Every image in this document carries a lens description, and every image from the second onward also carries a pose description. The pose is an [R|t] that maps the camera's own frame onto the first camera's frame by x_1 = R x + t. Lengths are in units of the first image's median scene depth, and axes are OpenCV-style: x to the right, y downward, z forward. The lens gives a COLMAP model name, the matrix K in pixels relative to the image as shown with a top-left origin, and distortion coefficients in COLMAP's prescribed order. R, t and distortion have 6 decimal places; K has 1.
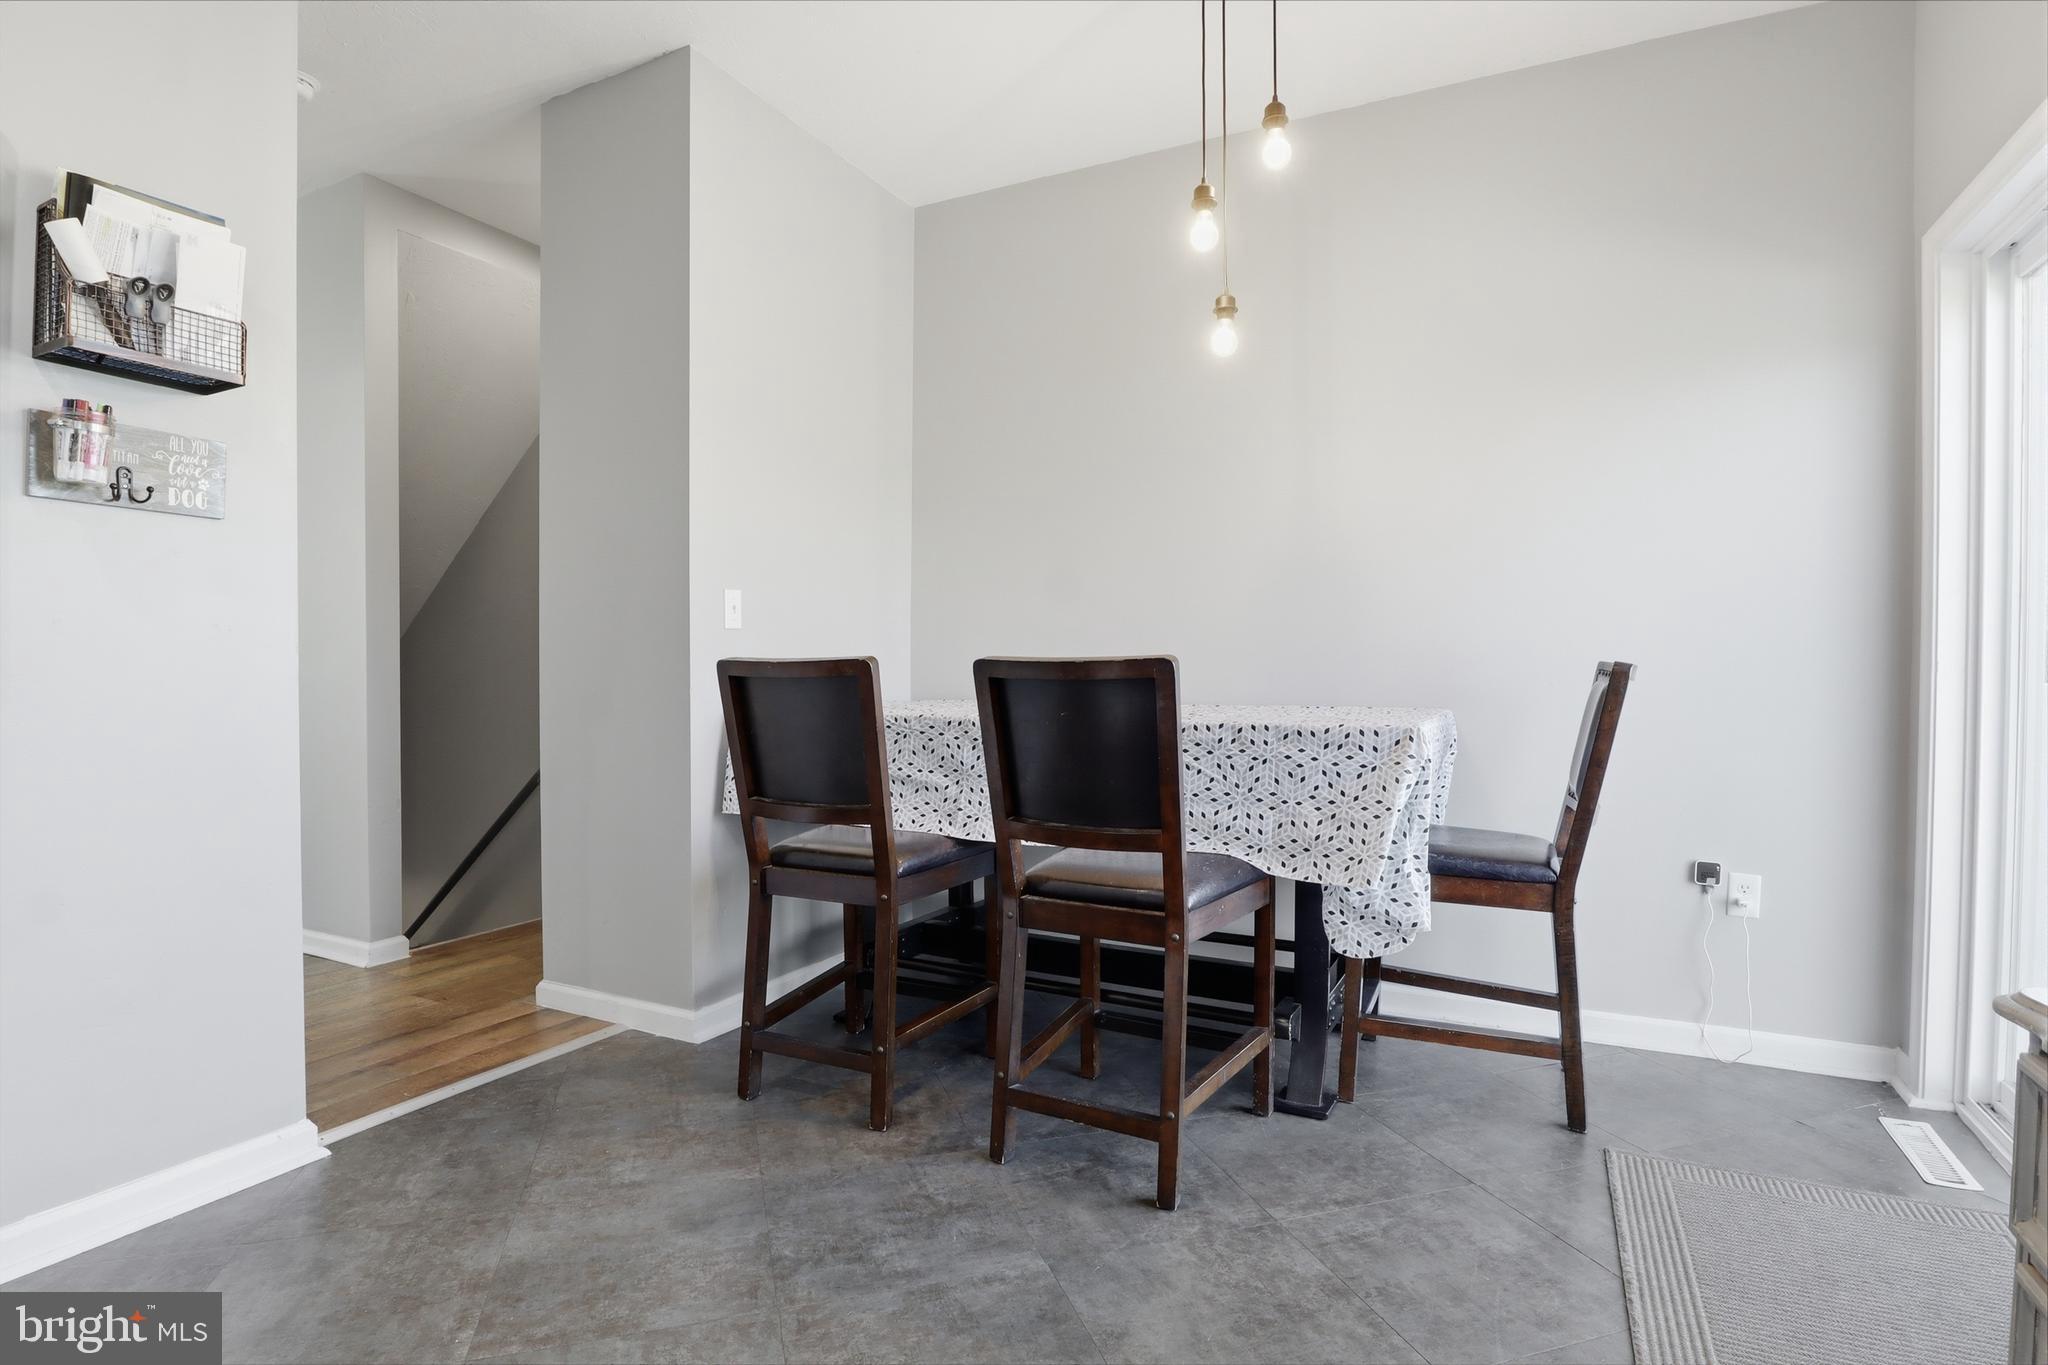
lens RADIAL K [[1031.4, 0, 1021.4], [0, 1031.4, 689.9], [0, 0, 1]] dist [-0.043104, 0.012158]
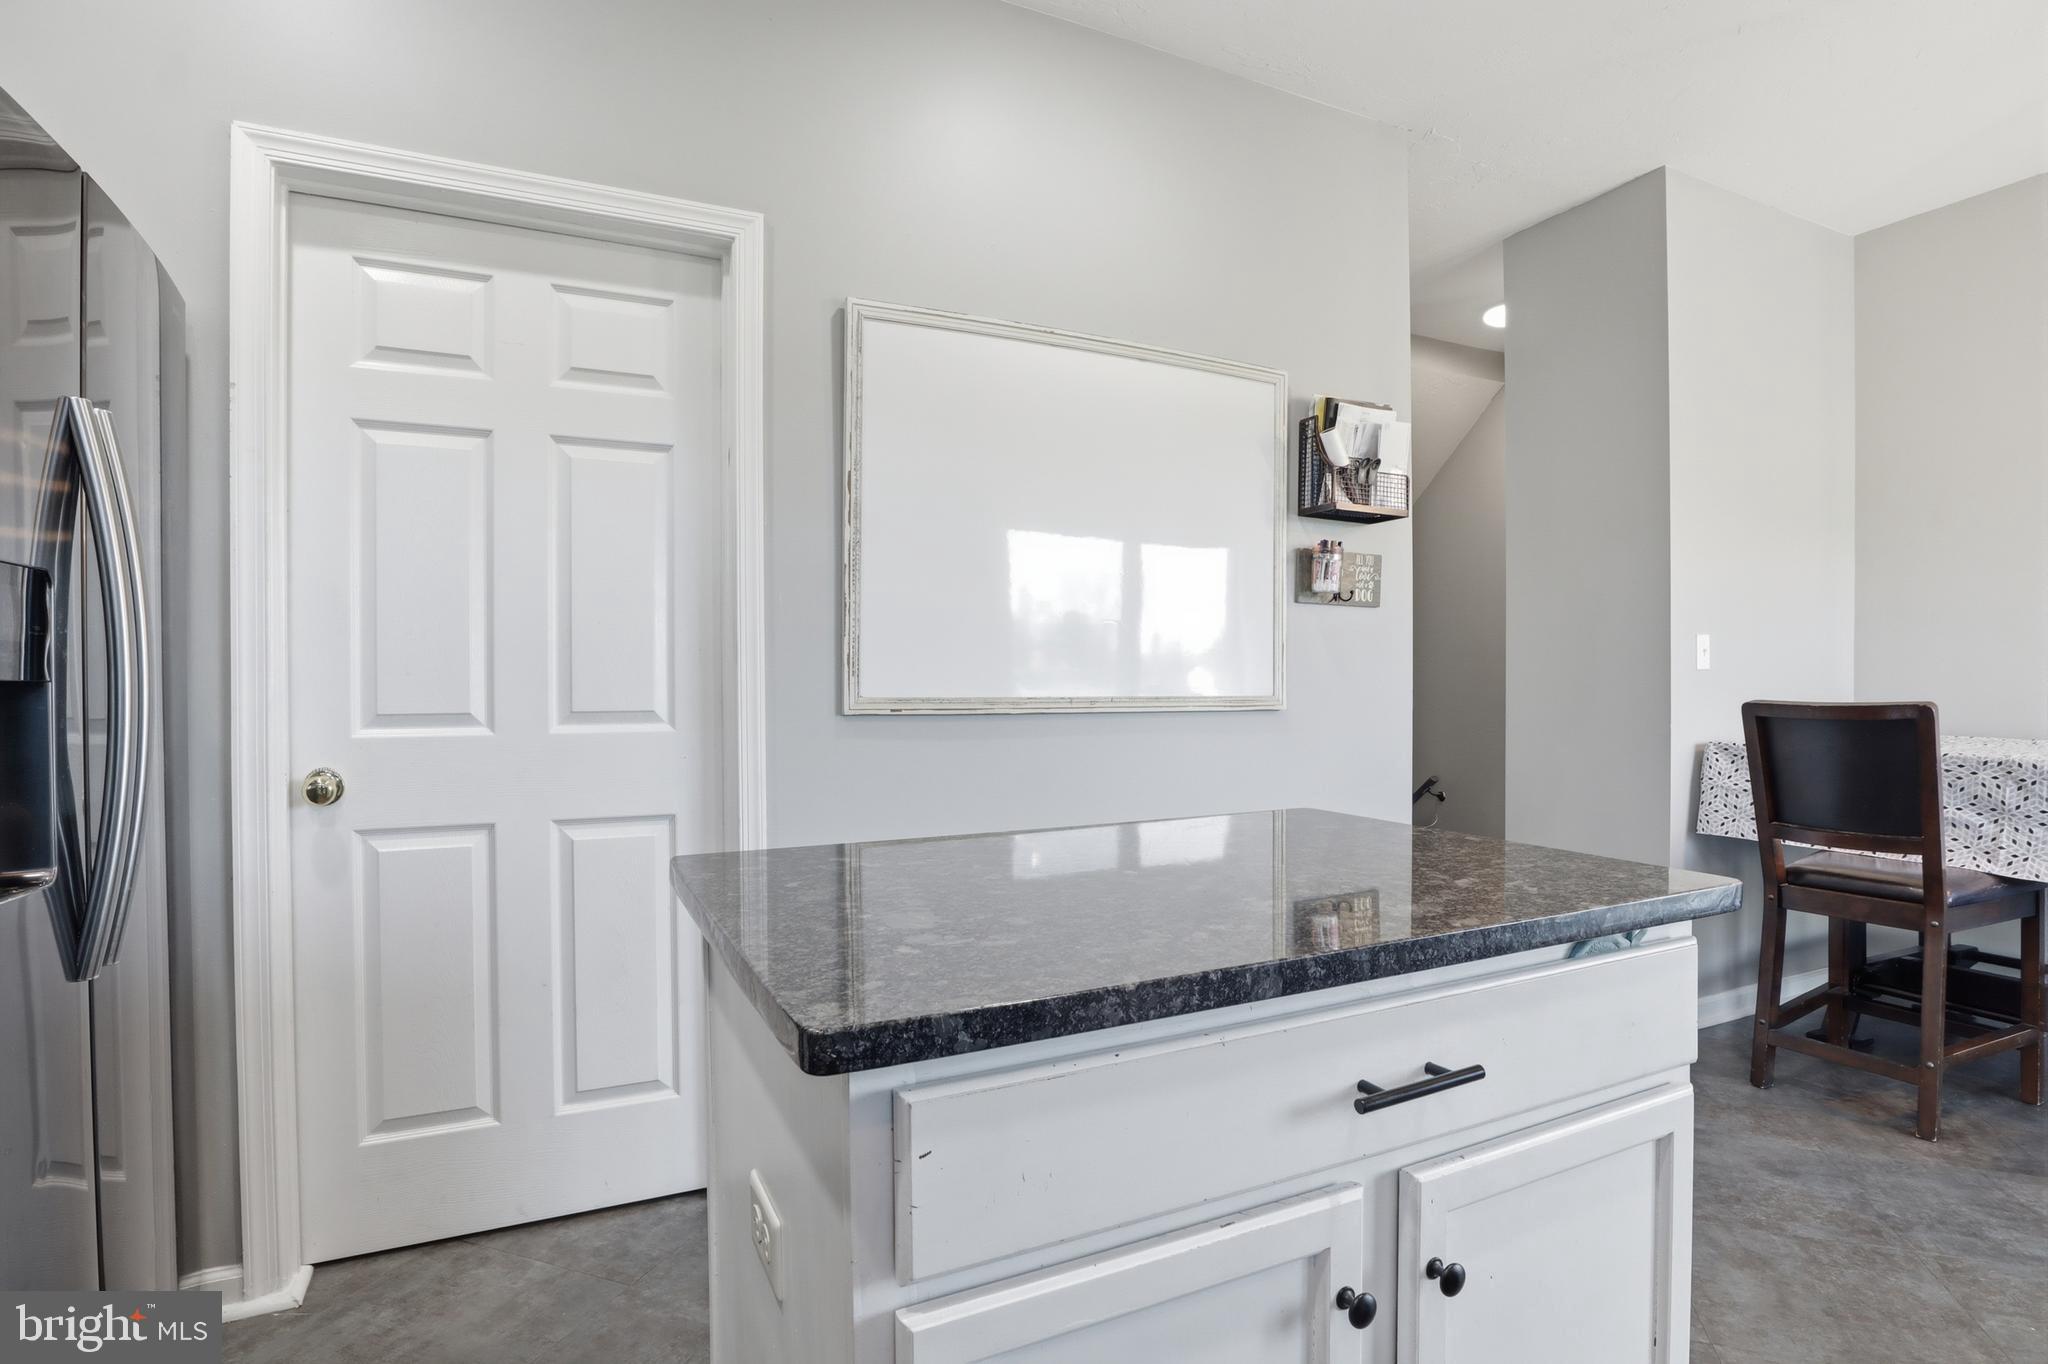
lens RADIAL K [[1031.4, 0, 1021.4], [0, 1031.4, 689.4], [0, 0, 1]] dist [-0.043104, 0.012158]
pose [[0.793569, -0.001540, -0.608478, -0.248343], [-0.007528, 0.999895, -0.012348, -0.023307], [0.608434, 0.014380, 0.793474, -0.410360]]
